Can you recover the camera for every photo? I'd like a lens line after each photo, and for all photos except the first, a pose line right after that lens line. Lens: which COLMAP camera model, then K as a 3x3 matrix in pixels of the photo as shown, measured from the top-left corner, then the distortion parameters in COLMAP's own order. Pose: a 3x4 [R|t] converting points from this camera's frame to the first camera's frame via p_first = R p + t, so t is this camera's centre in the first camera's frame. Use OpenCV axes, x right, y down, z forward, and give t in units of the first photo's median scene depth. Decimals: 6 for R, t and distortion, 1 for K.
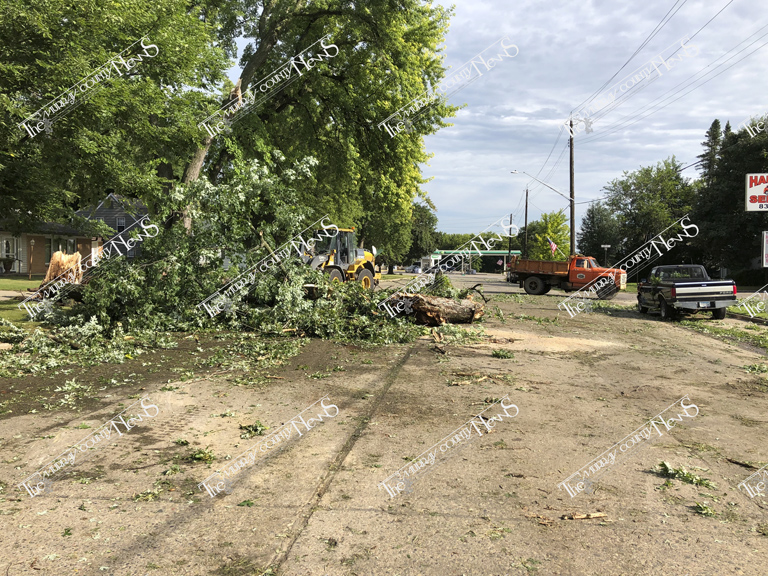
lens RADIAL K [[626.1, 0, 383.3], [0, 626.1, 288.5], [0, 0, 1]] dist [-0.005729, -0.002304]
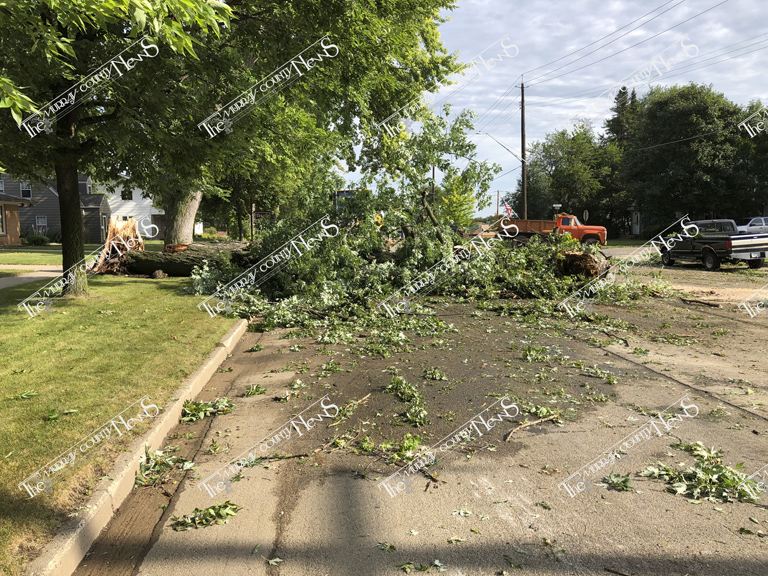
lens RADIAL K [[626.1, 0, 384.5], [0, 626.1, 286.5], [0, 0, 1]] dist [-0.005729, -0.002304]
pose [[0.971718, -0.042124, 0.232358, -0.134519], [0.029253, 0.997855, 0.058564, -0.000873], [-0.234326, -0.050110, 0.970866, 0.027827]]
